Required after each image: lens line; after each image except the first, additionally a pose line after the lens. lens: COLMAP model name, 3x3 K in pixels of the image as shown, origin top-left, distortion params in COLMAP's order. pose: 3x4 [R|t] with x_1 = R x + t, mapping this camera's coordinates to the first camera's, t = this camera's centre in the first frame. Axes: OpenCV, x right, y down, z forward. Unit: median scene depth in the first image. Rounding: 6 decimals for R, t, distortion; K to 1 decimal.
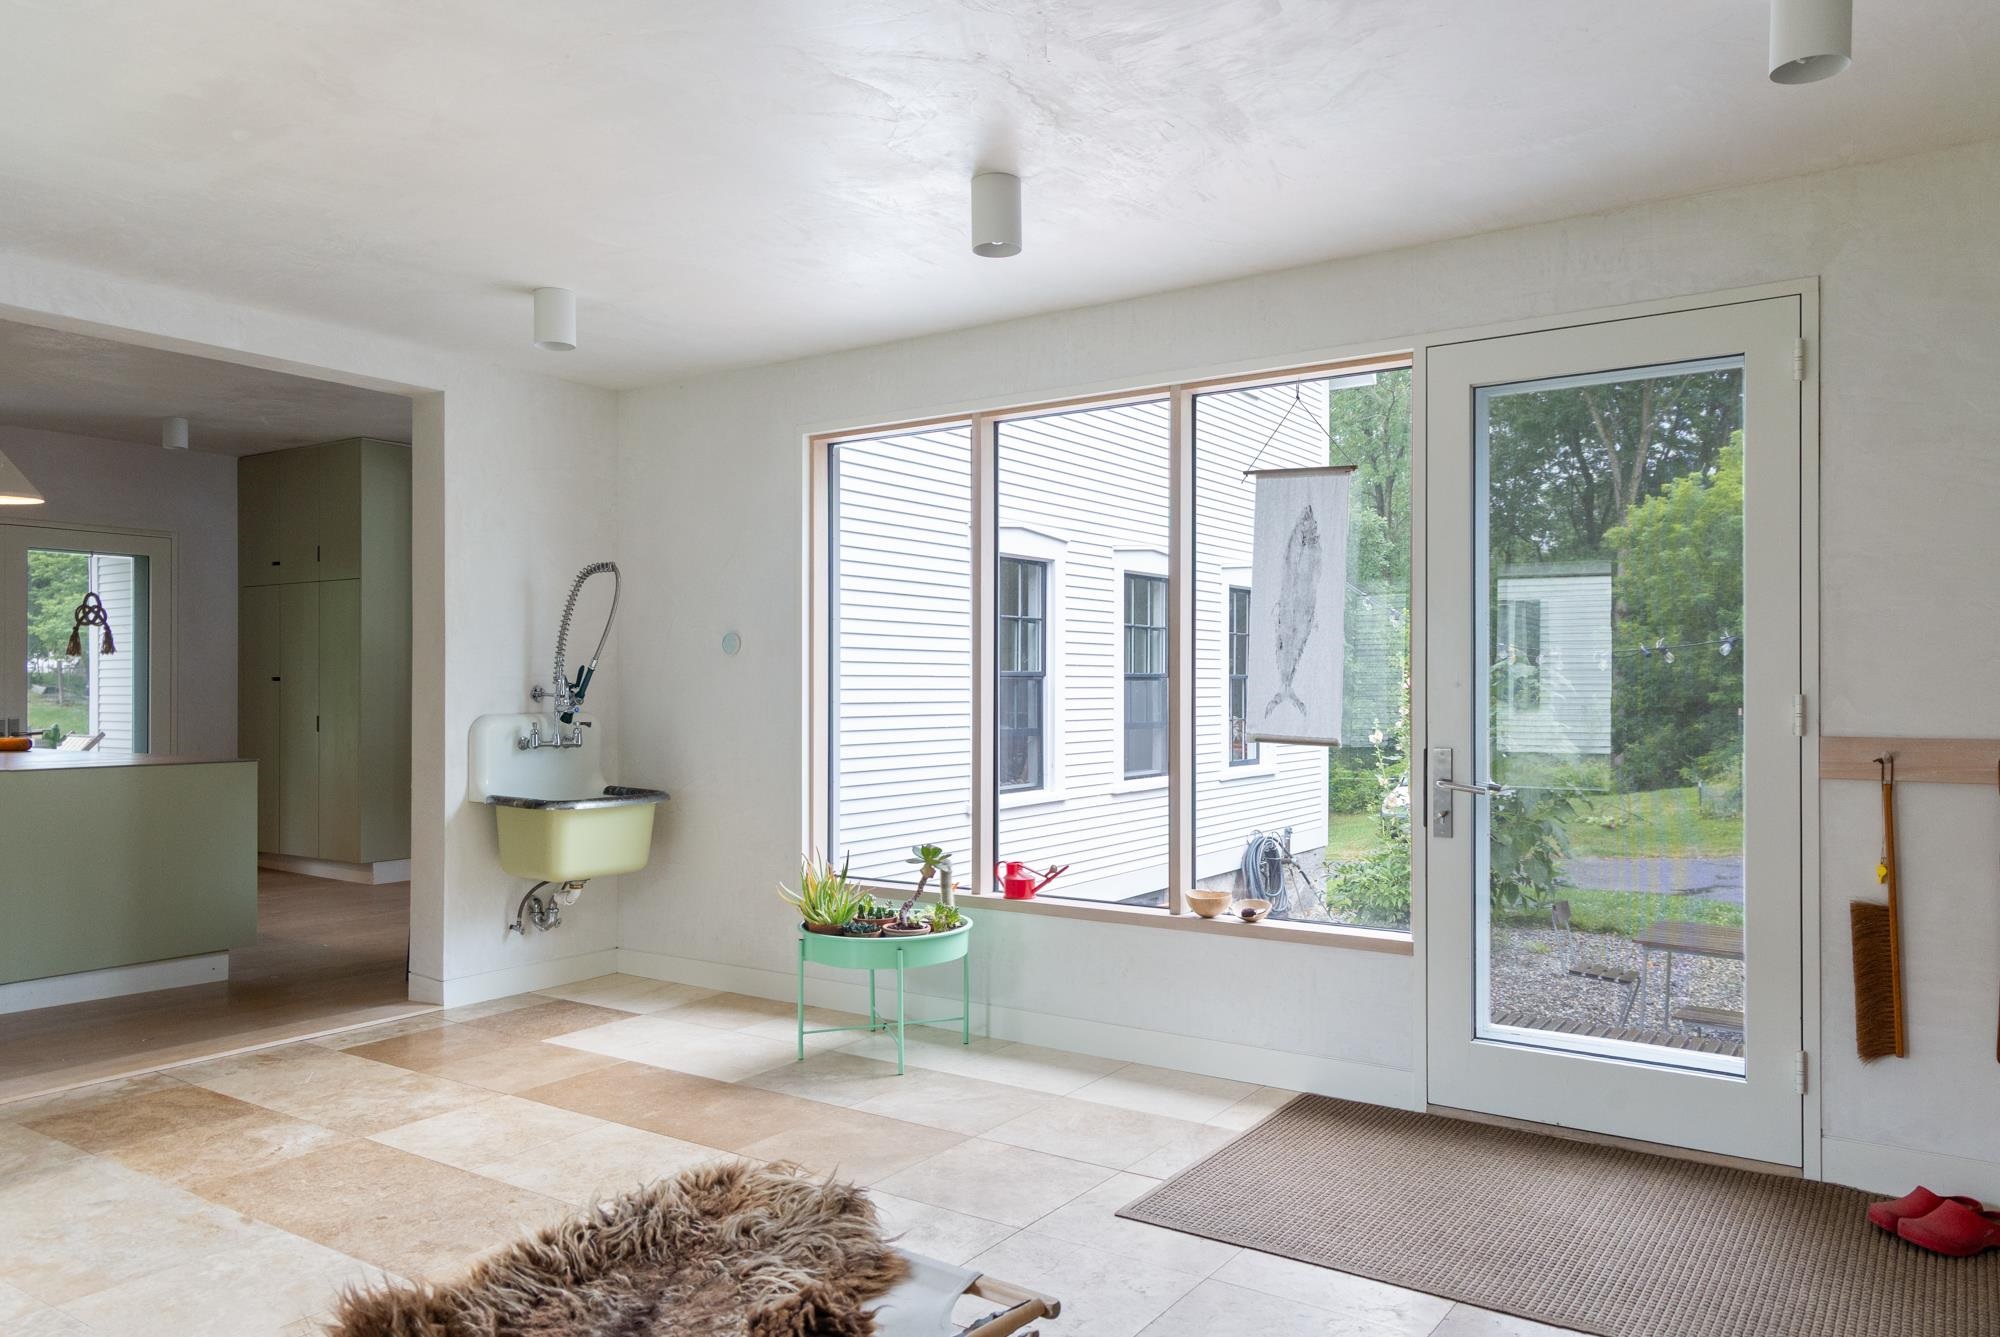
lens RADIAL K [[1387.9, 0, 997.8], [0, 1387.9, 676.8], [0, 0, 1]] dist [0.003273, 0.003594]
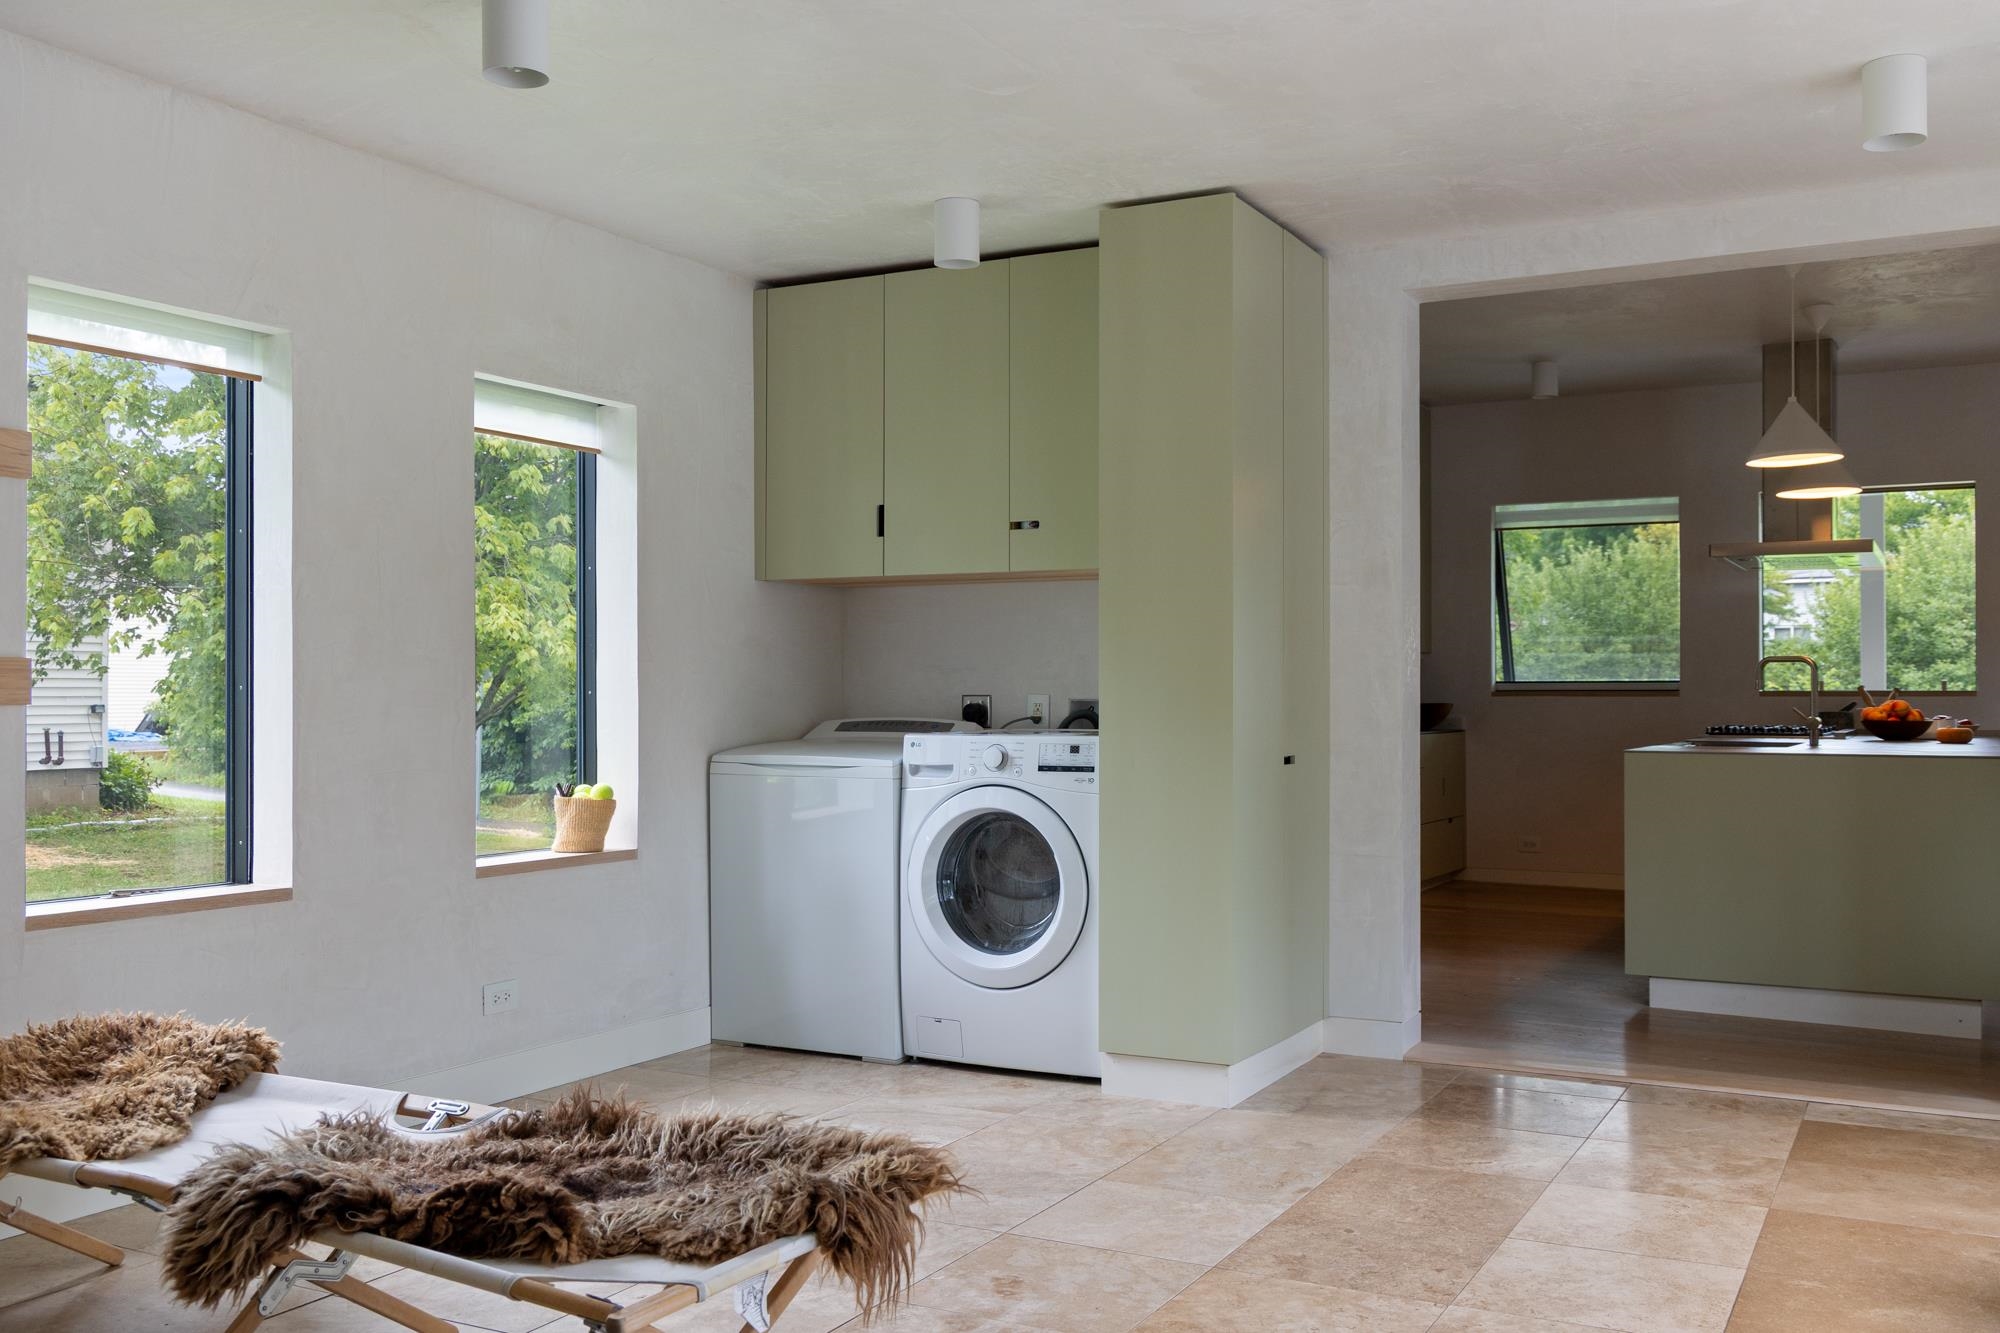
lens RADIAL K [[1740.8, 0, 993.9], [0, 1740.8, 669.4], [0, 0, 1]] dist [0.015259, -0.009525]
pose [[0.099961, -0.015424, -0.994872, 0.617693], [0.012329, 0.999822, -0.014262, 0.032006], [0.994915, -0.010841, 0.100134, 0.601810]]
